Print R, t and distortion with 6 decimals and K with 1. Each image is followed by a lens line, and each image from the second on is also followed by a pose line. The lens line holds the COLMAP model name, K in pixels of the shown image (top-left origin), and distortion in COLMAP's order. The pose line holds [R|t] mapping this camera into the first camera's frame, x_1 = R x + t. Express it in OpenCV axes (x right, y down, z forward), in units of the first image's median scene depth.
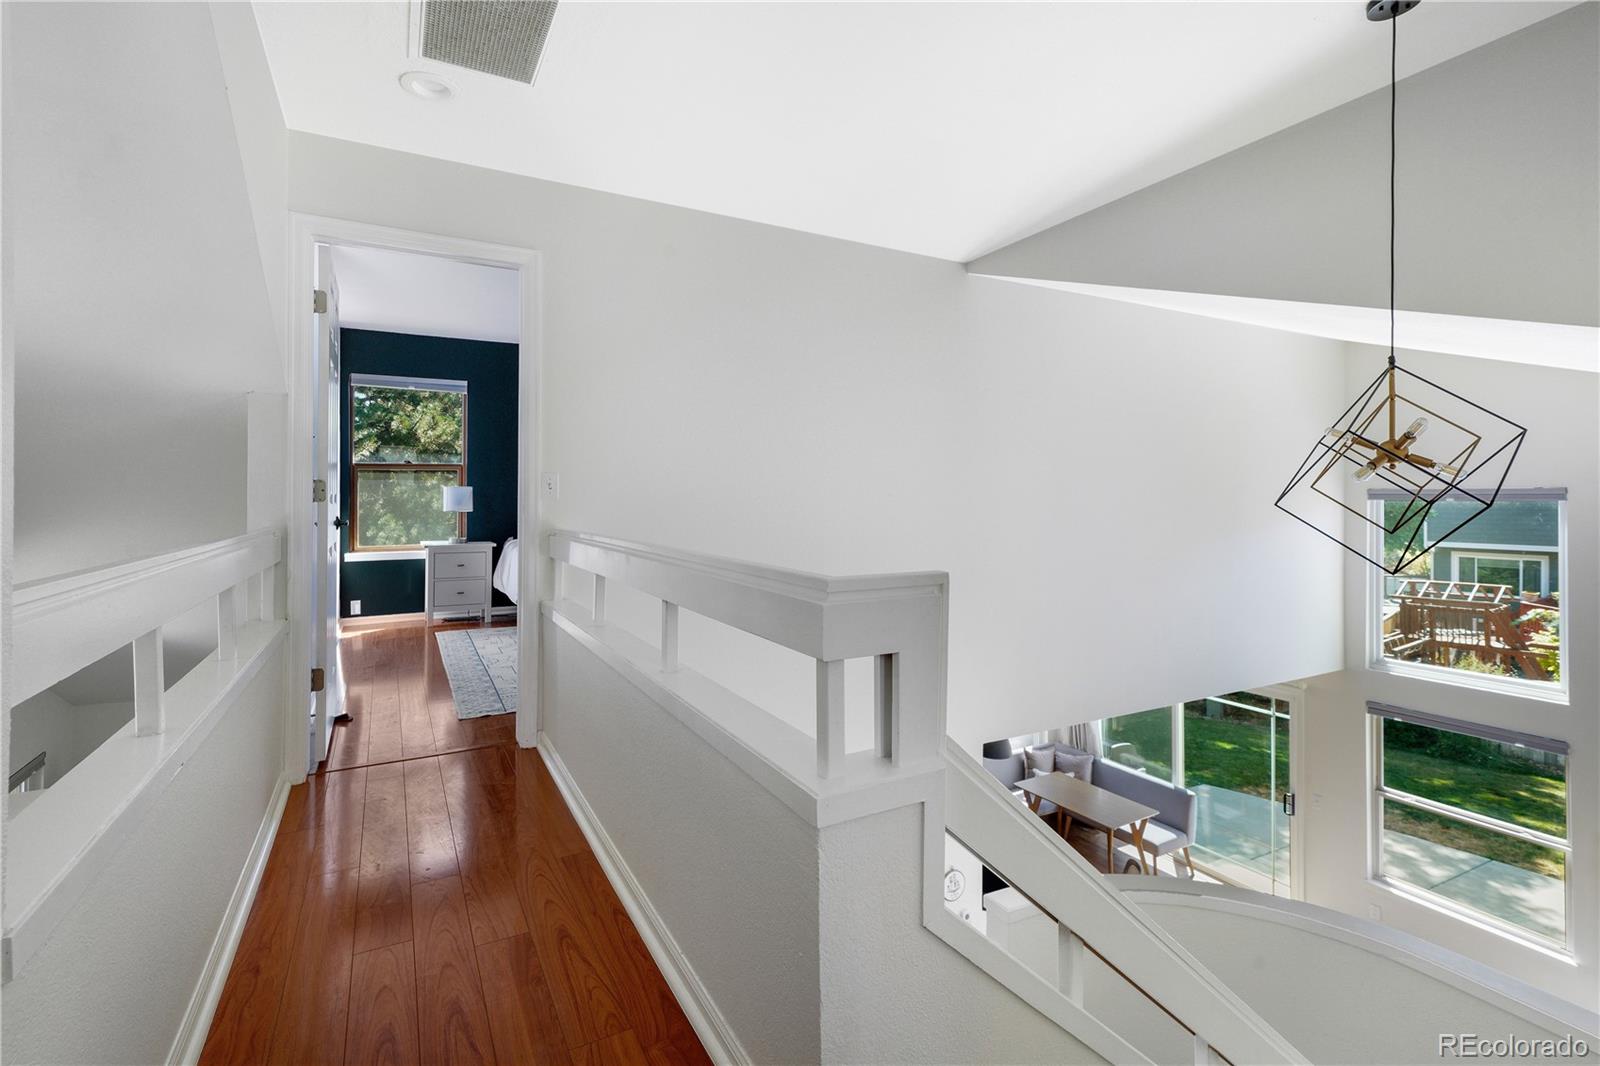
lens RADIAL K [[744.3, 0, 801.9], [0, 744.3, 510.2], [0, 0, 1]] dist [0.001177, 0.000074]
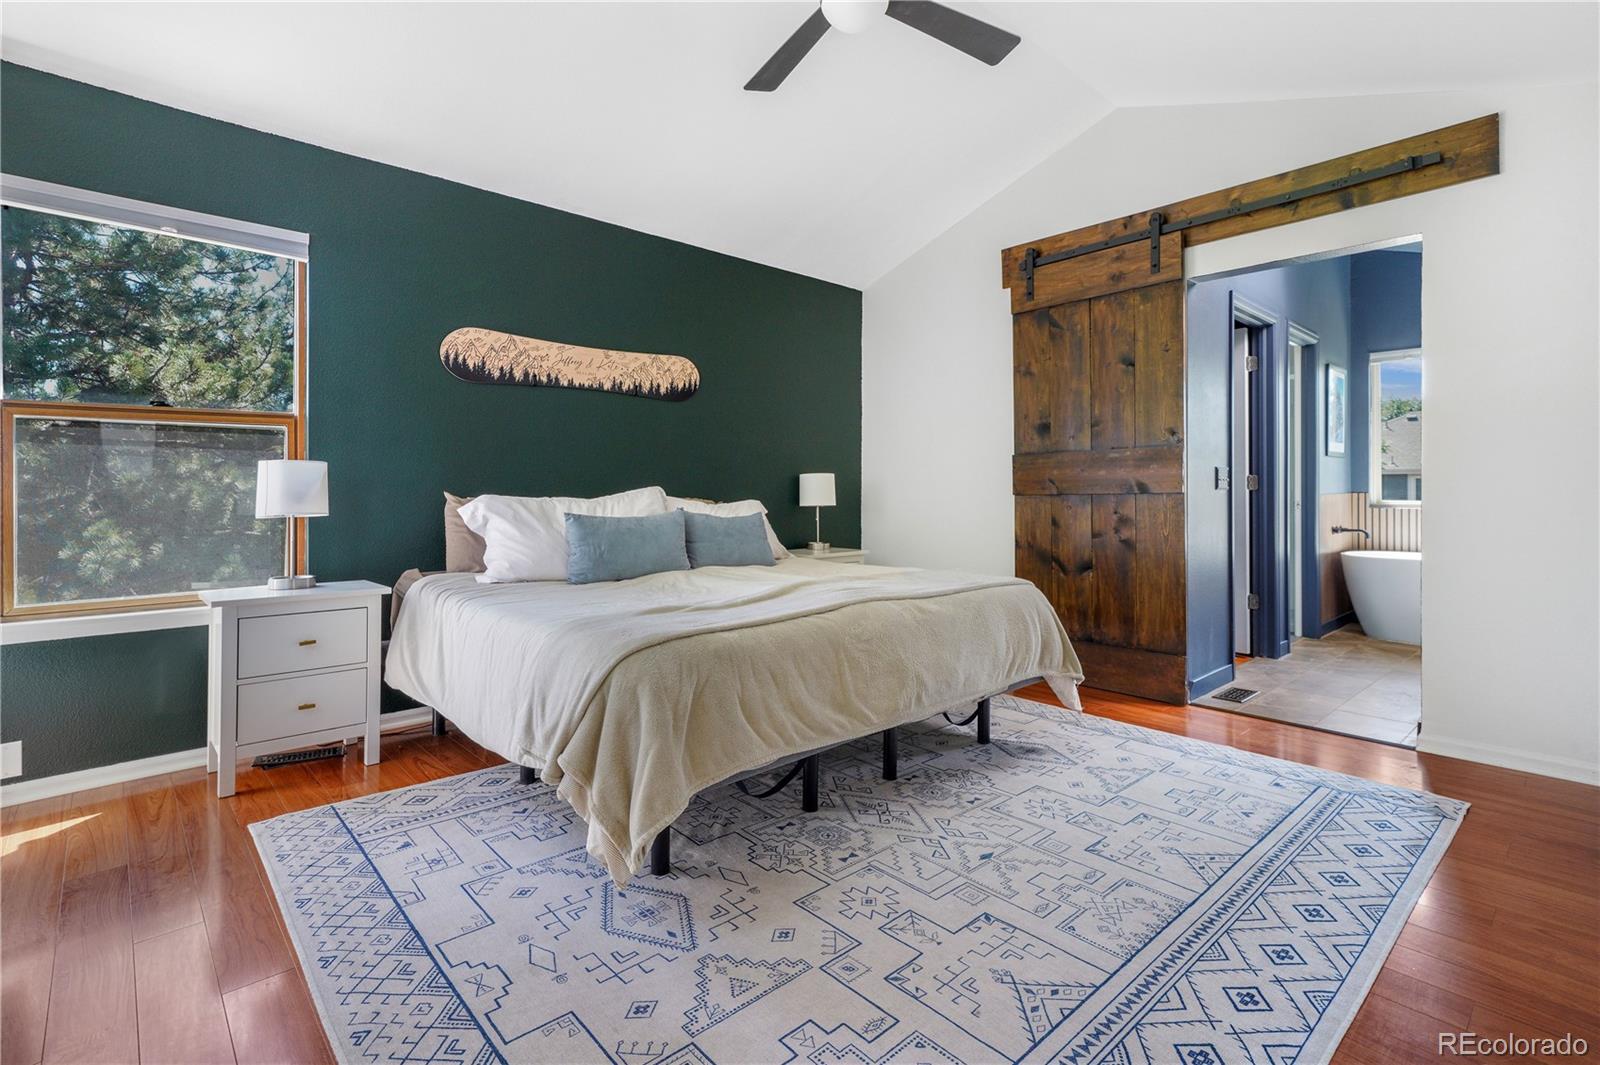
lens RADIAL K [[762.9, 0, 840.5], [0, 762.9, 500.7], [0, 0, 1]] dist [0.000838, 0.000511]
pose [[0.966469, -0.009193, 0.256619, -0.252951], [0.009975, 0.999949, -0.001745, -0.003997], [-0.256590, 0.004247, 0.966511, 0.456606]]
